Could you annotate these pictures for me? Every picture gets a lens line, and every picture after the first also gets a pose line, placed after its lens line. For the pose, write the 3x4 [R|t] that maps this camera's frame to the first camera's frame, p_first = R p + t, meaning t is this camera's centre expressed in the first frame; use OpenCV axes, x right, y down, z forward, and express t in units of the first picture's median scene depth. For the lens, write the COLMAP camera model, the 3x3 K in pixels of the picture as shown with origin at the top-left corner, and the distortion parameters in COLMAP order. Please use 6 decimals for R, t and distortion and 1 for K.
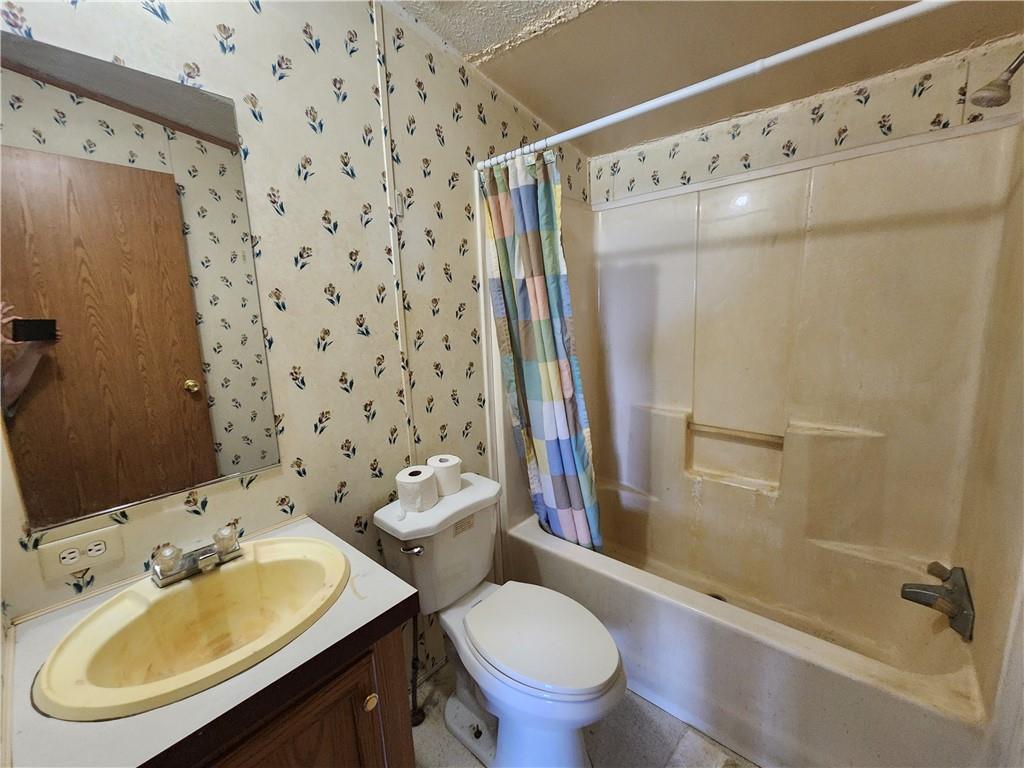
lens RADIAL K [[423.0, 0, 514.2], [0, 423.0, 381.6], [0, 0, 1]] dist [-0.001412, -0.000467]
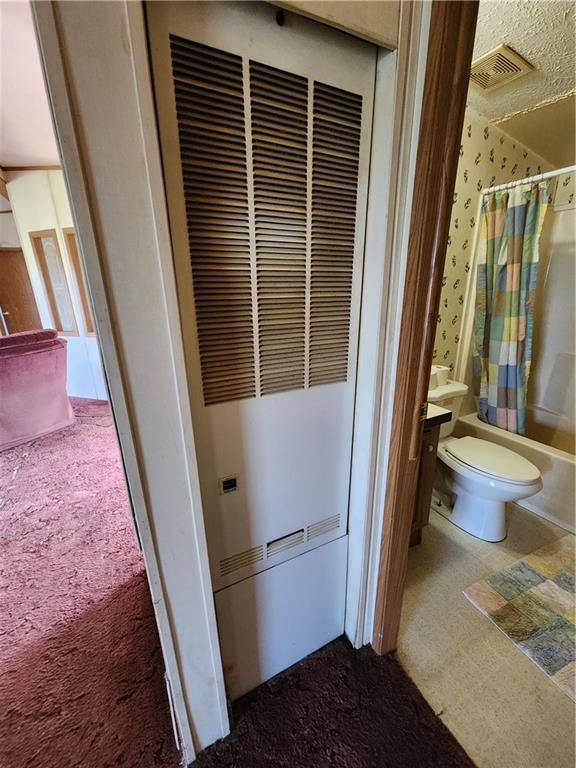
lens RADIAL K [[317.2, 0, 289.6], [0, 317.2, 386.2], [0, 0, 1]] dist [-0.001412, -0.000467]
pose [[0.928023, 0.131542, -0.348525, -0.254852], [-0.075953, 0.982742, 0.168671, 0.074087], [0.364697, -0.130059, 0.921998, -0.487466]]
